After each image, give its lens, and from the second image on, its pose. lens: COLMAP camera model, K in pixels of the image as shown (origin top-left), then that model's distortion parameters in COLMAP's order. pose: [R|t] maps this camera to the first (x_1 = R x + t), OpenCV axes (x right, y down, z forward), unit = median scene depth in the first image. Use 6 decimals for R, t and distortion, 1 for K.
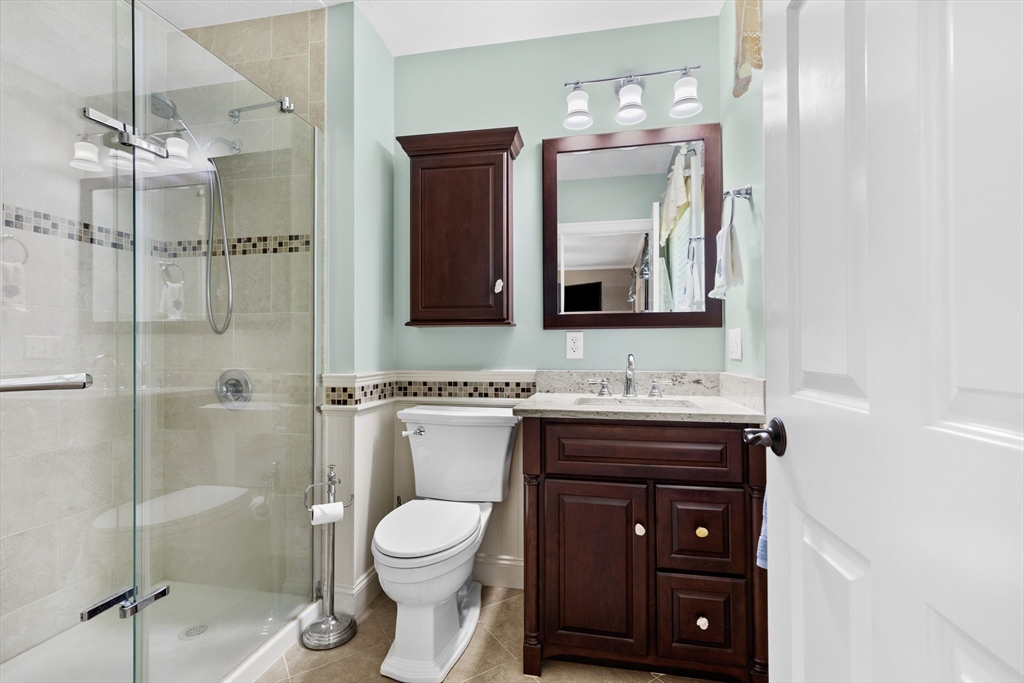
lens RADIAL K [[463.7, 0, 511.5], [0, 463.7, 345.0], [0, 0, 1]] dist [0.008460, -0.001348]
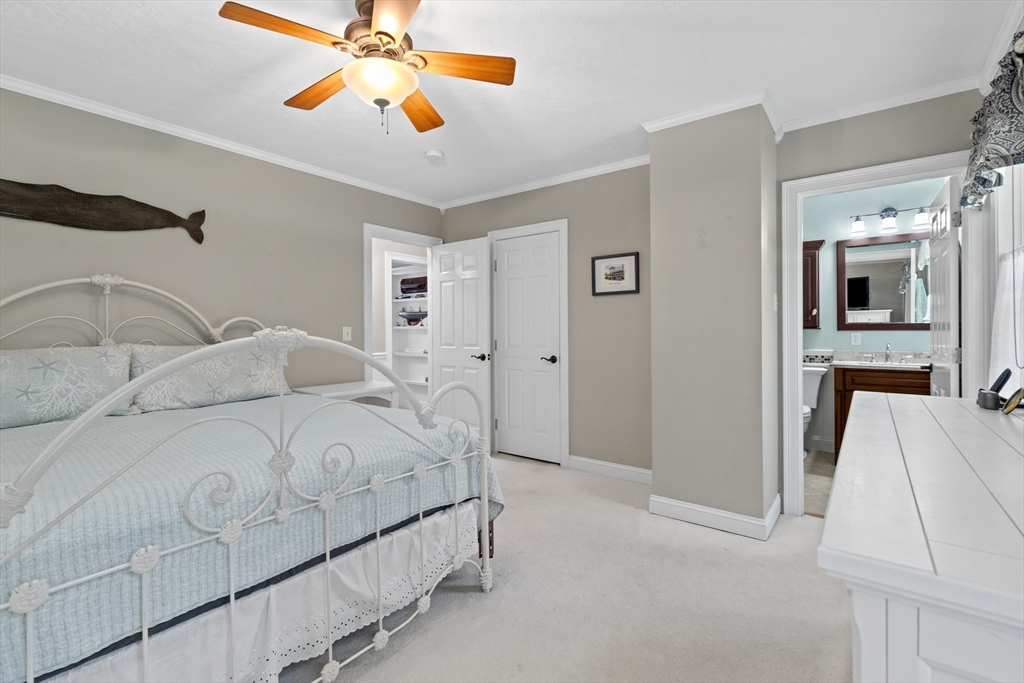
lens RADIAL K [[463.7, 0, 512.5], [0, 463.7, 331.8], [0, 0, 1]] dist [0.008460, -0.001348]
pose [[0.897279, -0.000516, -0.441464, -0.339598], [0.004678, 0.999954, 0.008341, -0.057147], [0.441439, -0.009549, 0.897240, -1.636521]]
